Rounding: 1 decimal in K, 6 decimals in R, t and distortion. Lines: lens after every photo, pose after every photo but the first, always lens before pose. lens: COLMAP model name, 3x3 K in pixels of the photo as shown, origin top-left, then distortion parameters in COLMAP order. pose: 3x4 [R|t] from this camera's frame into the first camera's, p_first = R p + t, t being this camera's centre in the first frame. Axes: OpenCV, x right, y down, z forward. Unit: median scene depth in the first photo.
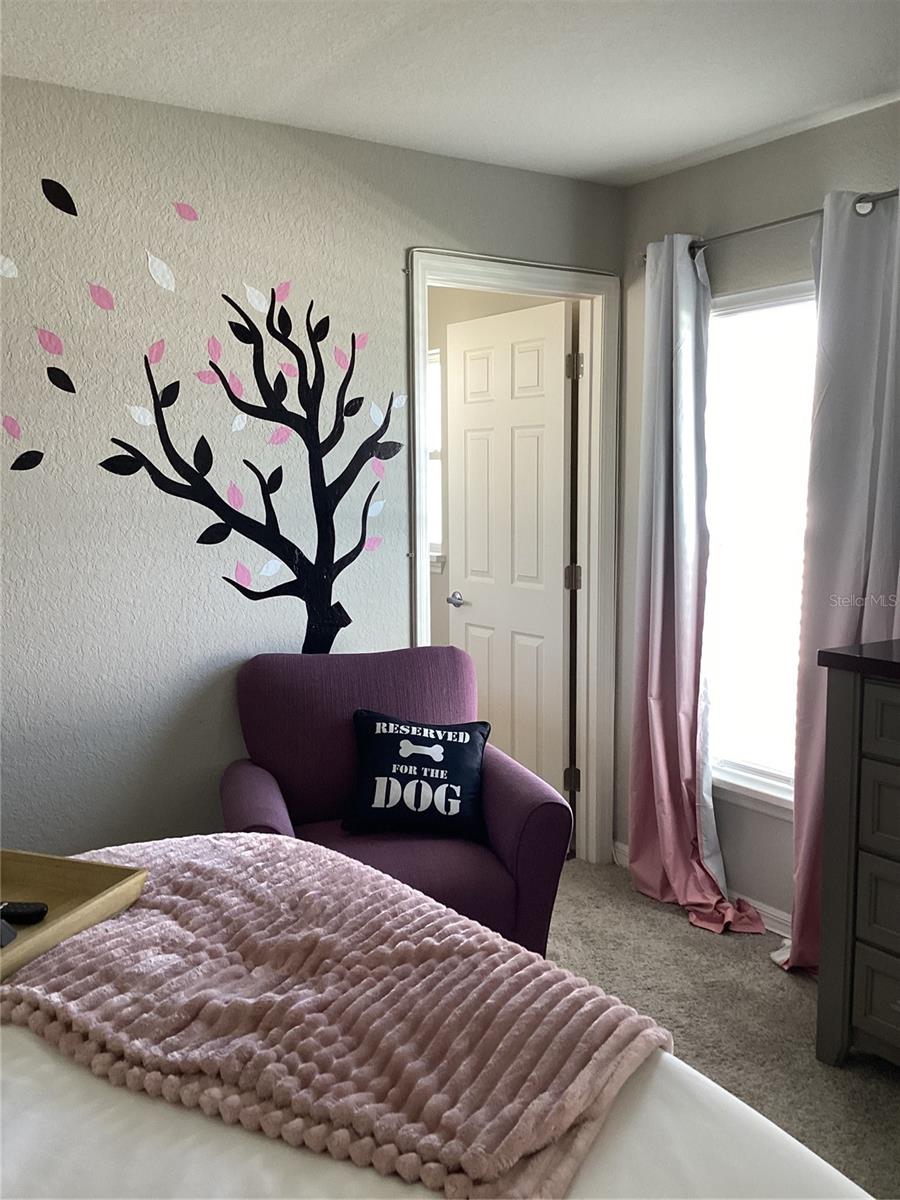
lens RADIAL K [[1076.2, 0, 449.8], [0, 1076.2, 604.0], [0, 0, 1]] dist [0.107044, -0.215382]
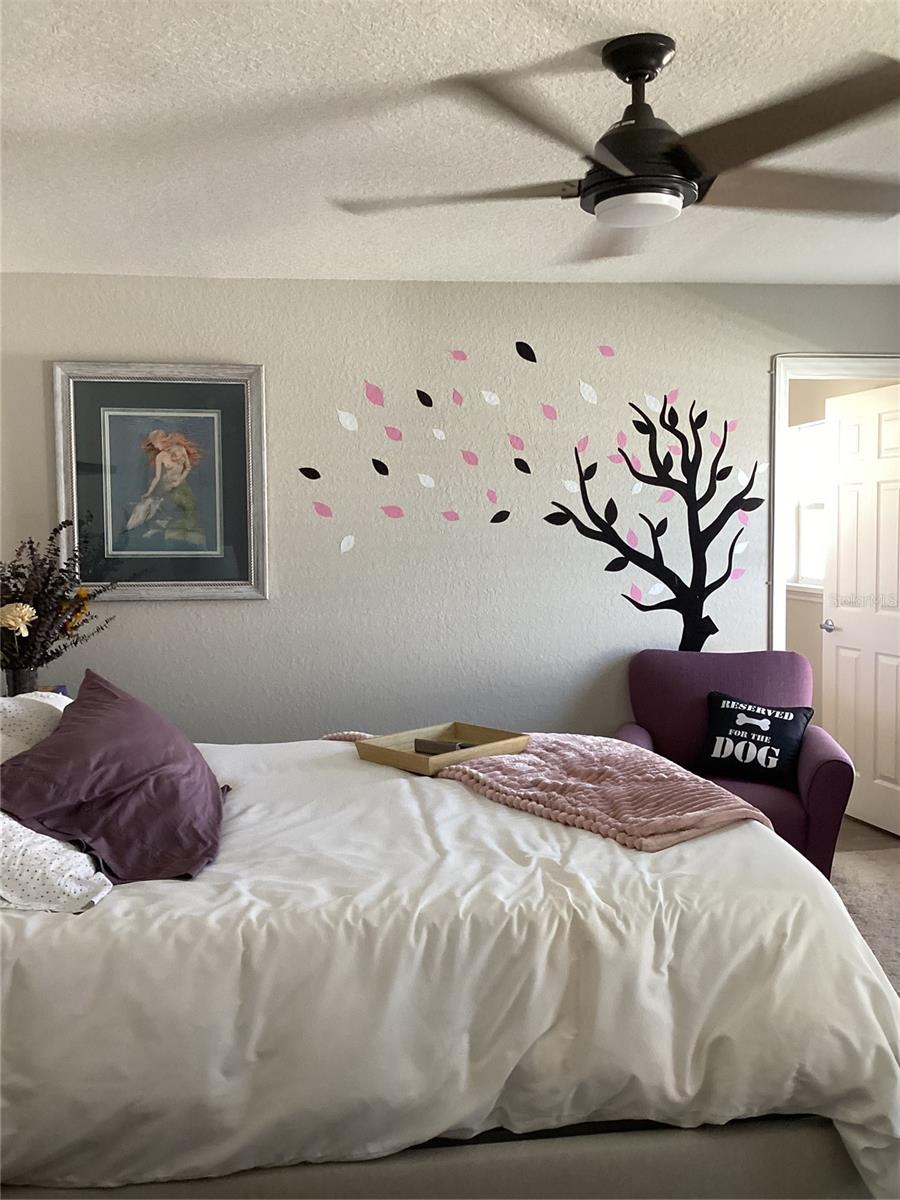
lens RADIAL K [[1092.7, 0, 450.0], [0, 1092.7, 600.0], [0, 0, 1]] dist [0.123075, -0.004456]
pose [[0.895786, 0.024743, -0.443796, 0.238989], [-0.046462, 0.998192, -0.038131, 0.050297], [0.442050, 0.054777, 0.895316, -0.424350]]
